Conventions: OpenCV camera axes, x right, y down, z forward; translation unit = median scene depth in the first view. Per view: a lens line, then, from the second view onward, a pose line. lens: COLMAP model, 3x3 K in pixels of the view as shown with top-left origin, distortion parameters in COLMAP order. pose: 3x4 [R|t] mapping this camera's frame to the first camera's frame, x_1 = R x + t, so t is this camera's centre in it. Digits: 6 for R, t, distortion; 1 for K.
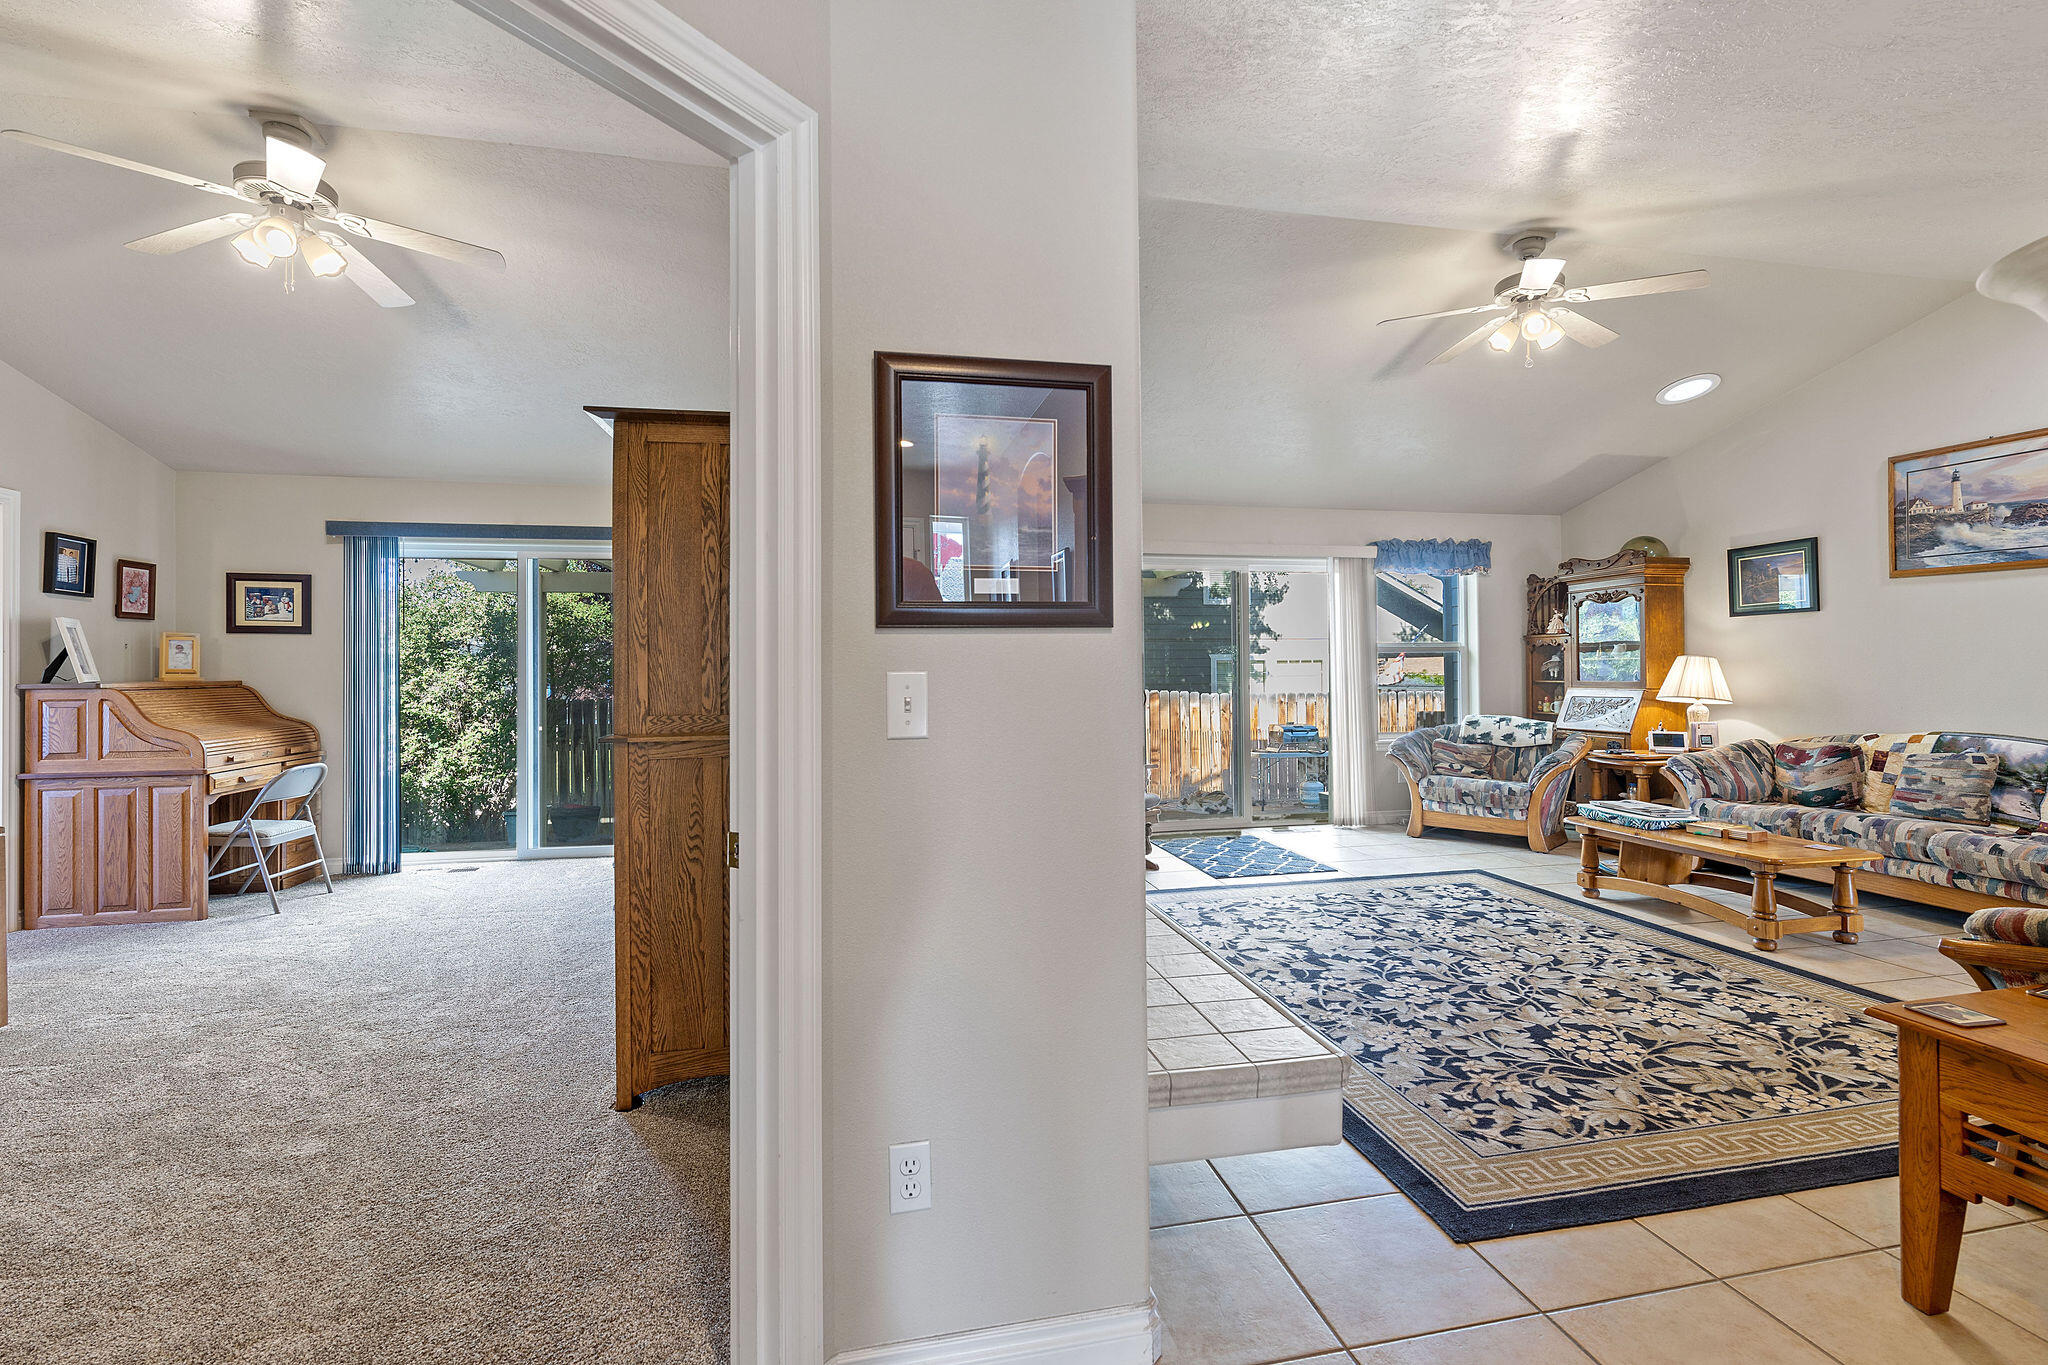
lens RADIAL K [[897.3, 0, 1037.6], [0, 897.3, 659.9], [0, 0, 1]] dist [-0.000121, -0.000262]
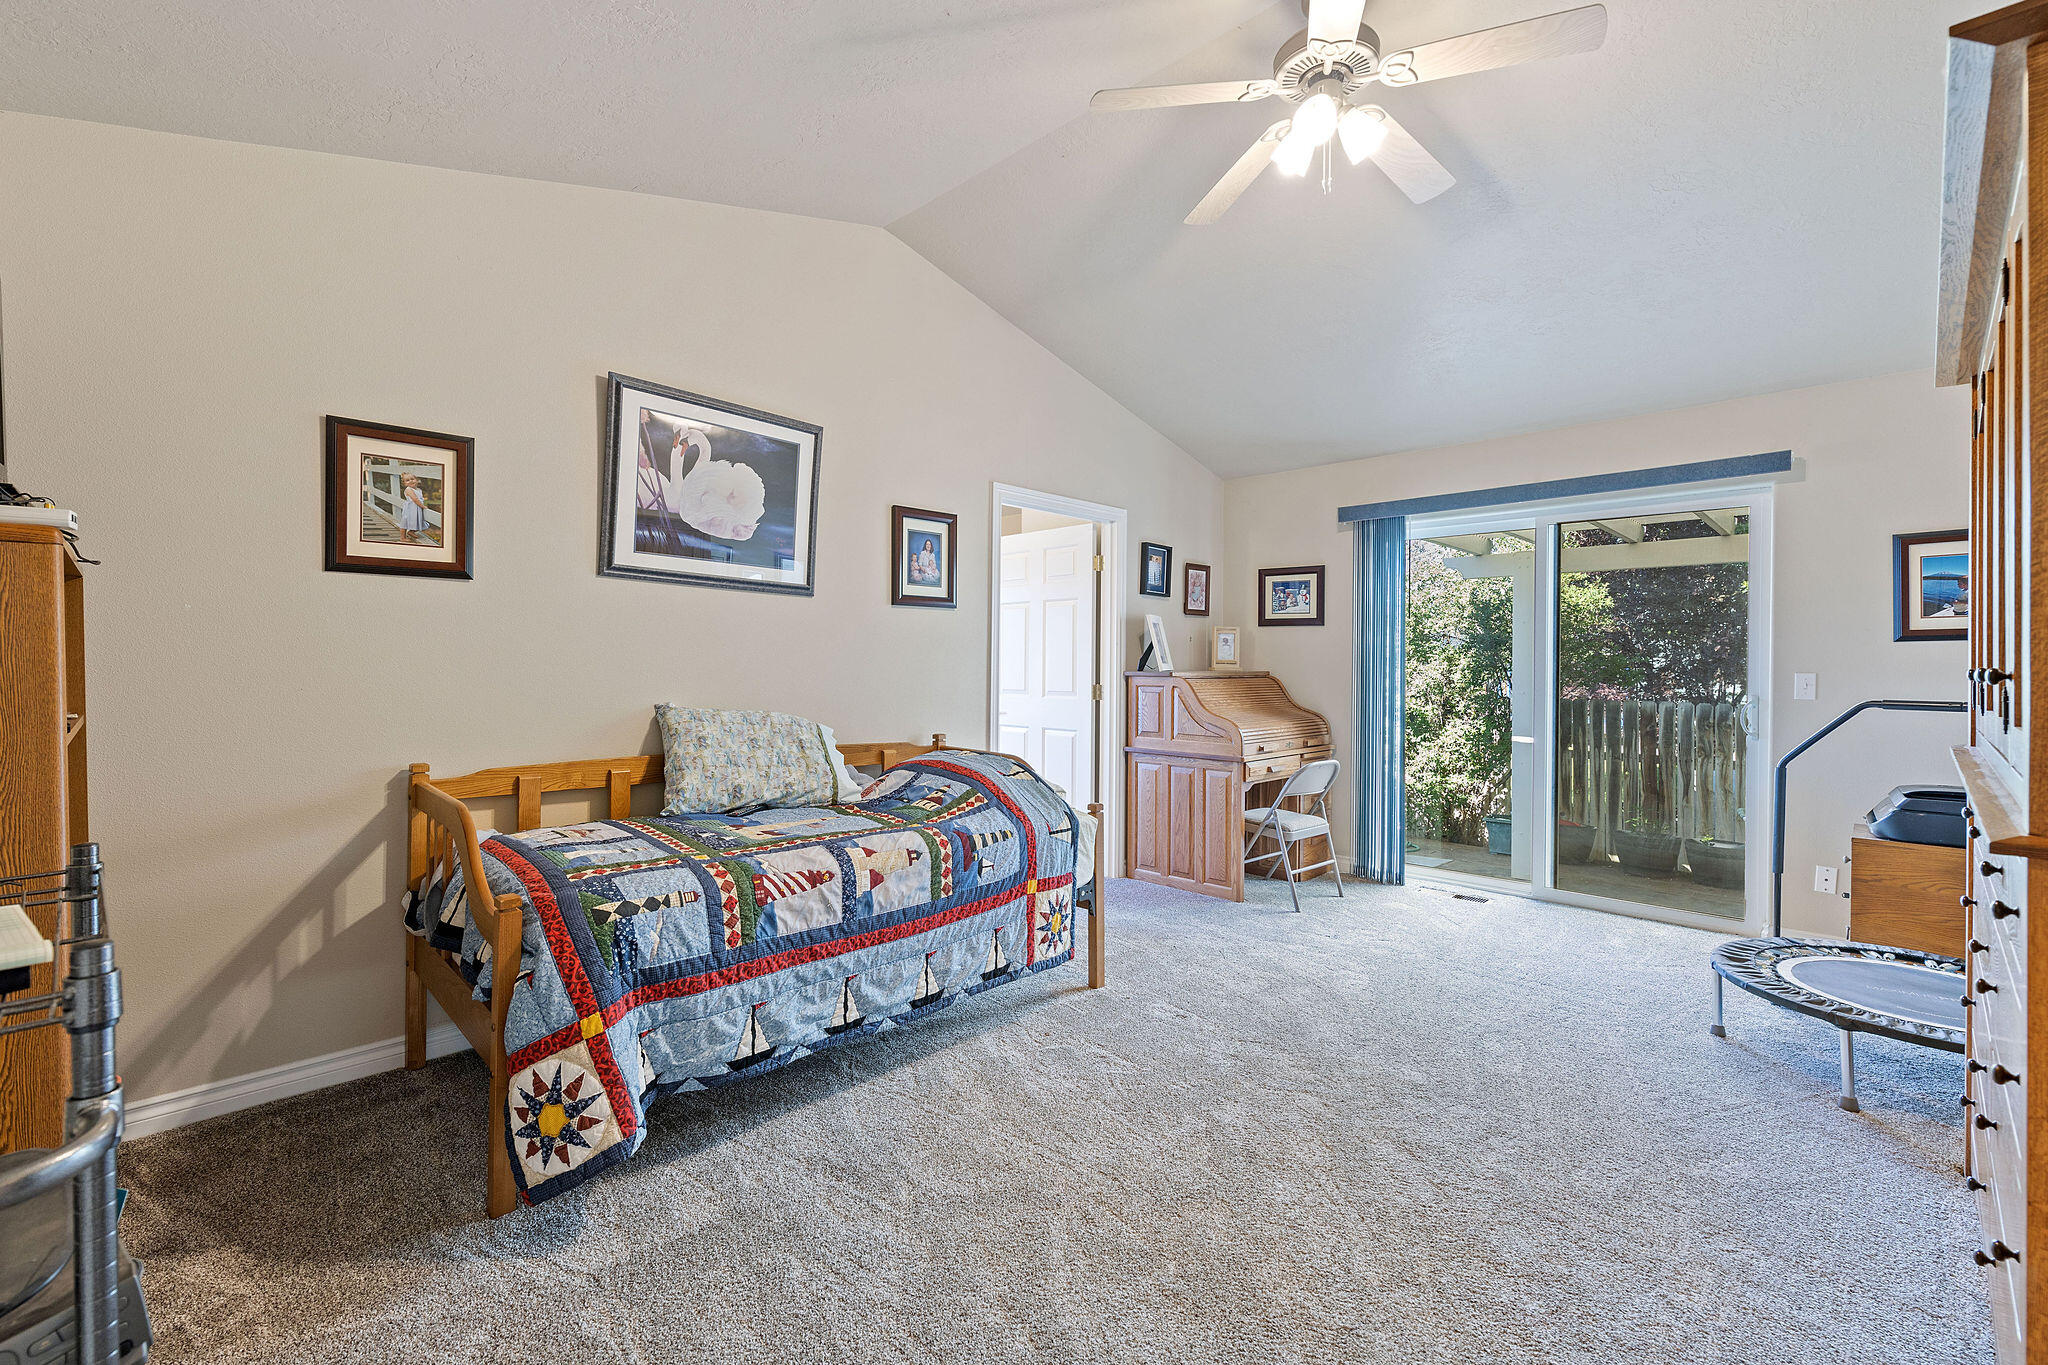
lens RADIAL K [[880.7, 0, 1031.7], [0, 880.7, 670.0], [0, 0, 1]] dist [-0.000903, 0.000294]
pose [[0.555245, 0.016685, -0.831520, -0.207329], [-0.001836, 0.999821, 0.018836, 0.002917], [0.831685, -0.008932, 0.555176, 0.220844]]
